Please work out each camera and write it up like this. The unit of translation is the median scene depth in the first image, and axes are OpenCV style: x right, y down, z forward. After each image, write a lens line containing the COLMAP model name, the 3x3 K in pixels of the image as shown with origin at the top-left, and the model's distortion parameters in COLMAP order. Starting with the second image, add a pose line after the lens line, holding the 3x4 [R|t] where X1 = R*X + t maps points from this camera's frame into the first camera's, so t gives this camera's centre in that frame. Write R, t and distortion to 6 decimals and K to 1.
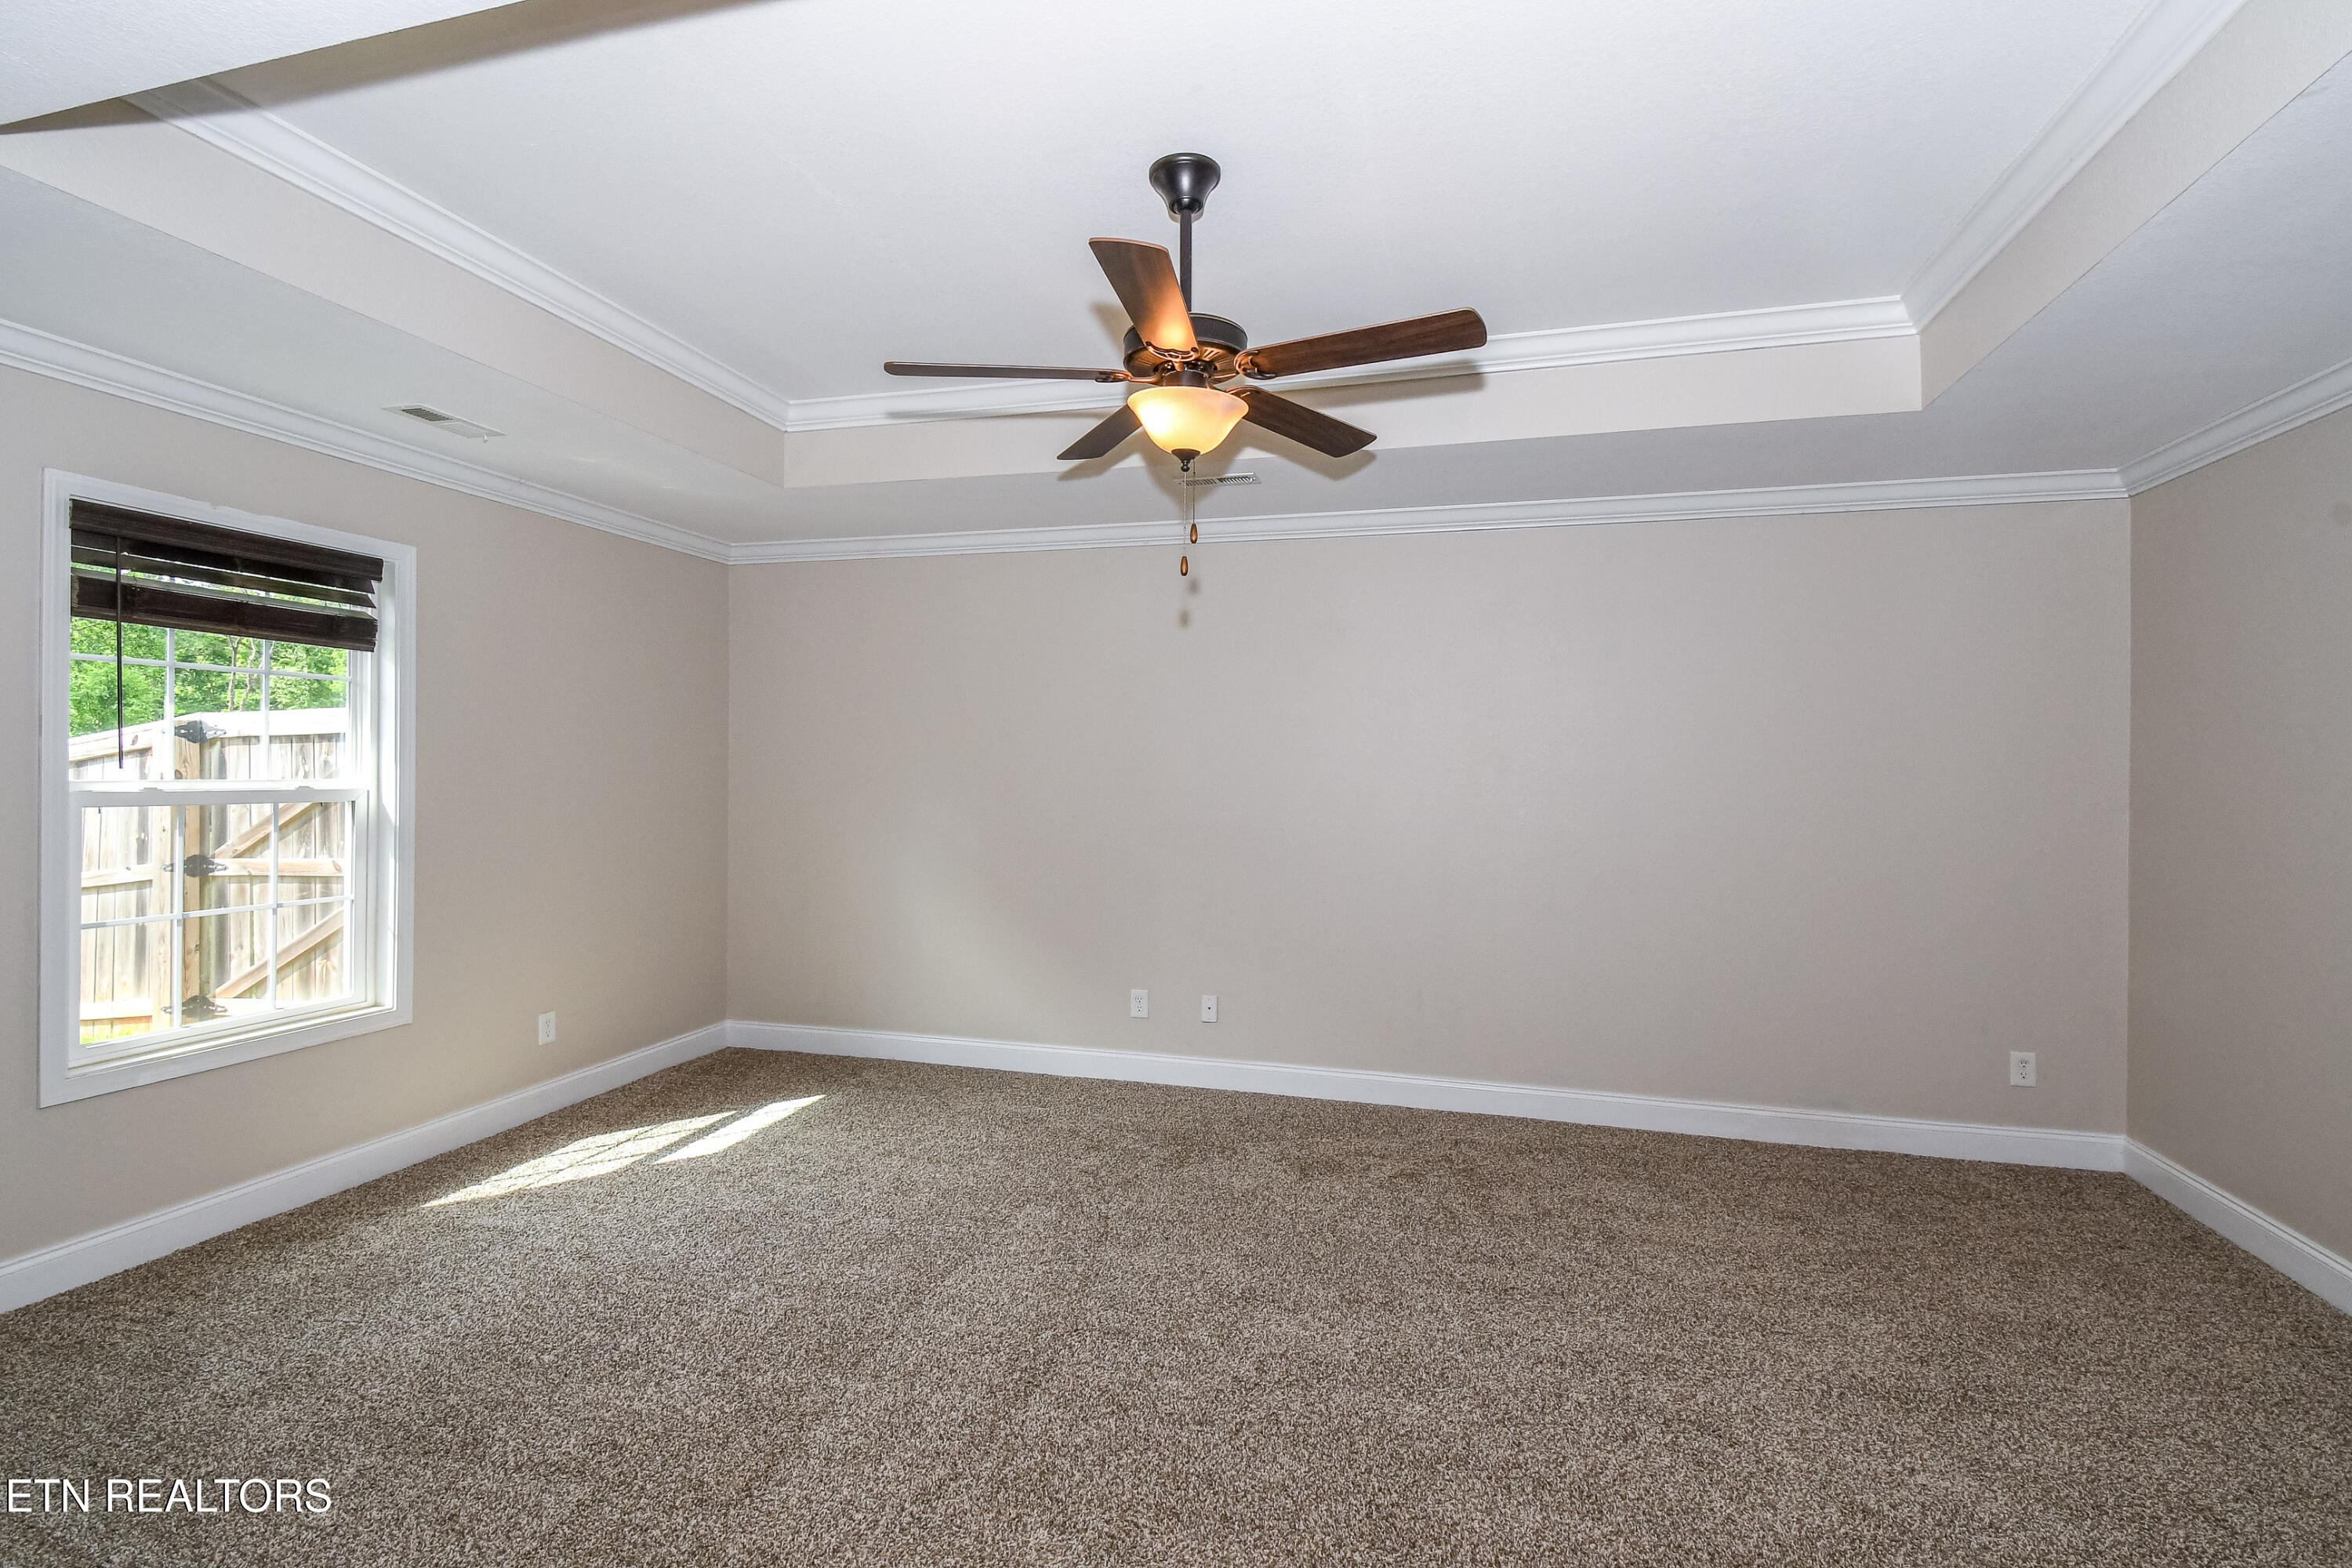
lens RADIAL K [[1069.3, 0, 1173.1], [0, 1069.3, 767.1], [0, 0, 1]] dist [0.020602, -0.018404]
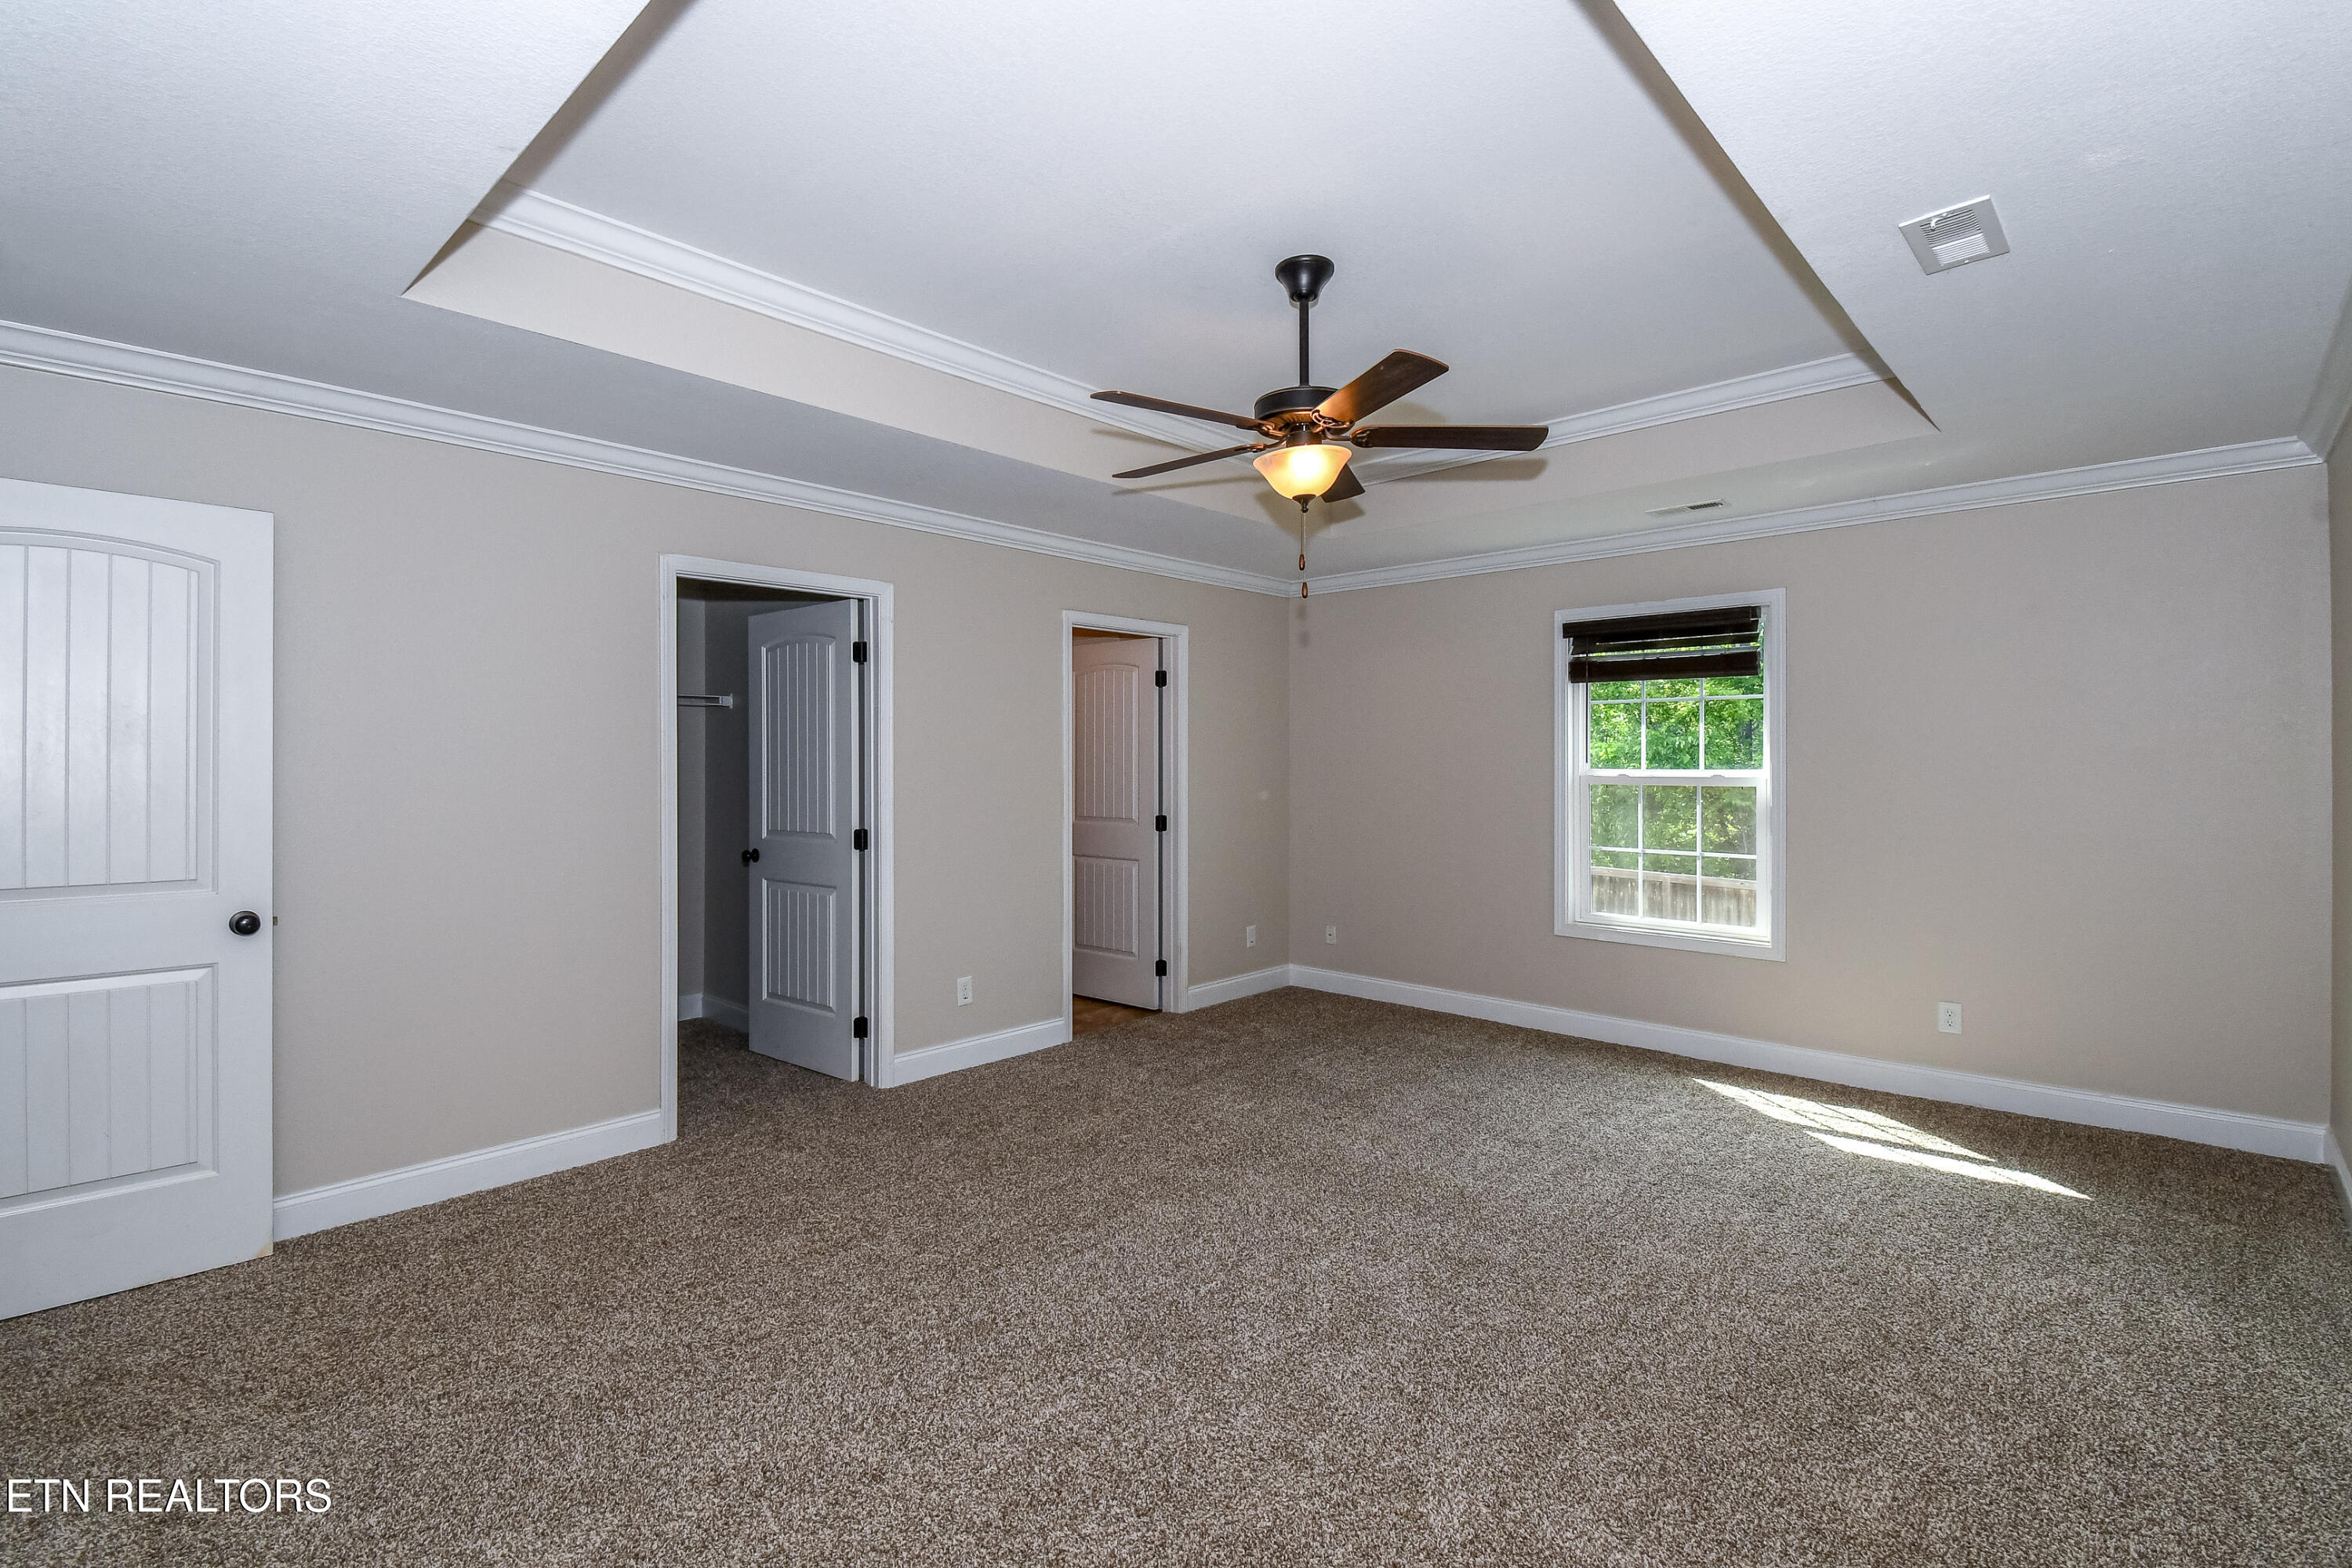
lens RADIAL K [[1069.3, 0, 1182.1], [0, 1069.3, 758.5], [0, 0, 1]] dist [0.020602, -0.018404]
pose [[-0.446554, -0.010843, -0.894691, 0.719044], [-0.002249, 0.999937, -0.010996, 0.011908], [0.894754, -0.002898, -0.446550, 0.887214]]
